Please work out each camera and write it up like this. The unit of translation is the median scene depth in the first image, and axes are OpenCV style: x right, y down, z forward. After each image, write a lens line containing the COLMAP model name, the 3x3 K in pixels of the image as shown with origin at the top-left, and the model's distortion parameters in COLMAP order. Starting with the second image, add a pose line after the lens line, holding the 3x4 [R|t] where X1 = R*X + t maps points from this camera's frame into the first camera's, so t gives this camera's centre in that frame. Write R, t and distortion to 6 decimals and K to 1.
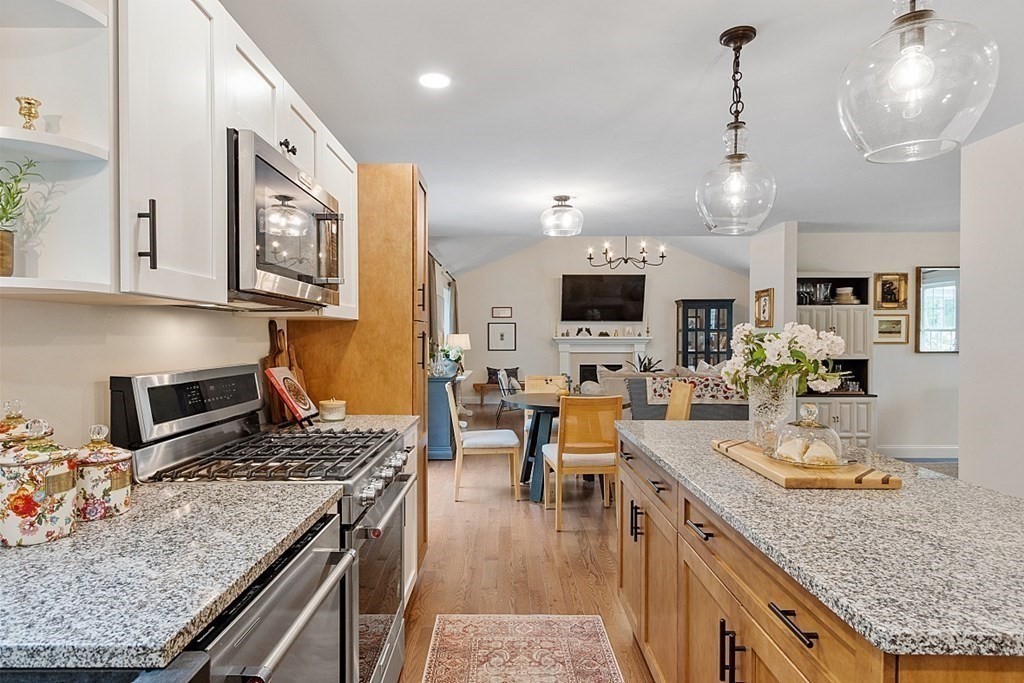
lens RADIAL K [[565.4, 0, 513.8], [0, 565.4, 339.3], [0, 0, 1]] dist [-0.003110, 0.000145]
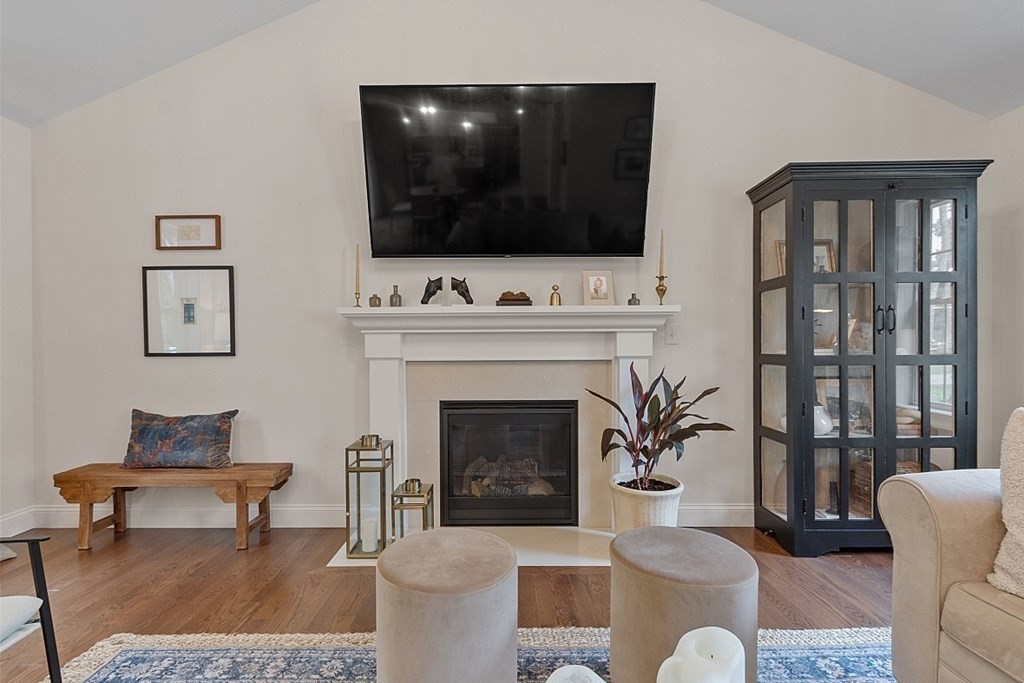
lens RADIAL K [[565.4, 0, 505.1], [0, 565.4, 340.3], [0, 0, 1]] dist [-0.003110, 0.000145]
pose [[0.999930, -0.007357, -0.009267, 0.157264], [0.007286, 0.999944, -0.007664, 0.014874], [0.009323, 0.007596, 0.999928, 0.700889]]
